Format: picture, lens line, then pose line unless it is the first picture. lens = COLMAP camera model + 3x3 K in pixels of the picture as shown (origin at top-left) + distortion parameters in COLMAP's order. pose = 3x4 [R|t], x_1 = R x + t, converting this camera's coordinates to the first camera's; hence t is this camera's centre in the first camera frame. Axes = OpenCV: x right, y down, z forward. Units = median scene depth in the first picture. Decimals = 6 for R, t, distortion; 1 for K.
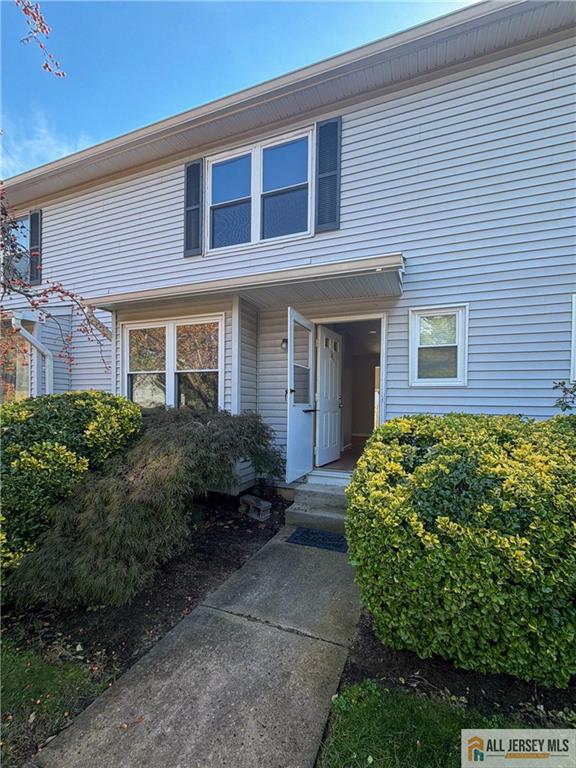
lens RADIAL K [[350.3, 0, 288.5], [0, 350.3, 408.3], [0, 0, 1]] dist [0.001062, 0.000241]
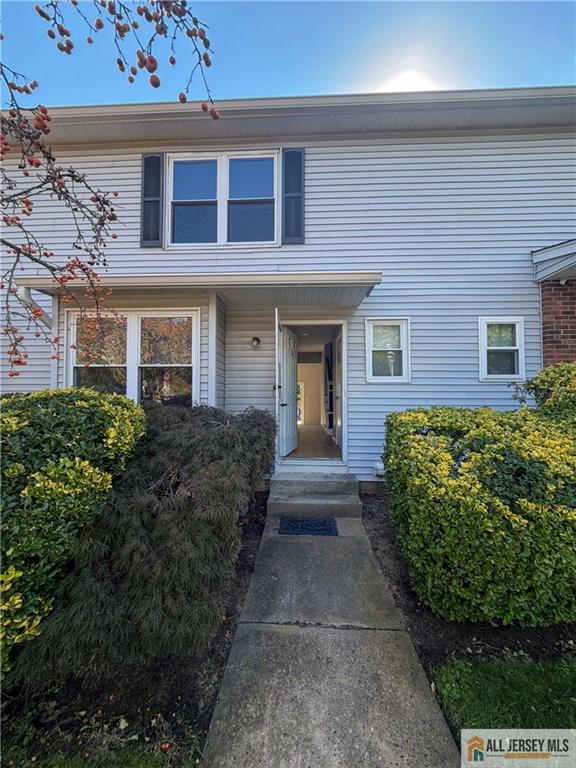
lens RADIAL K [[307.9, 0, 288.0], [0, 307.9, 384.0], [0, 0, 1]] dist [0.000529, 0.000103]
pose [[0.941953, 0.001230, 0.335741, -0.239493], [0.014181, 0.998955, -0.043445, -0.015537], [-0.335444, 0.045684, 0.940952, 0.100908]]
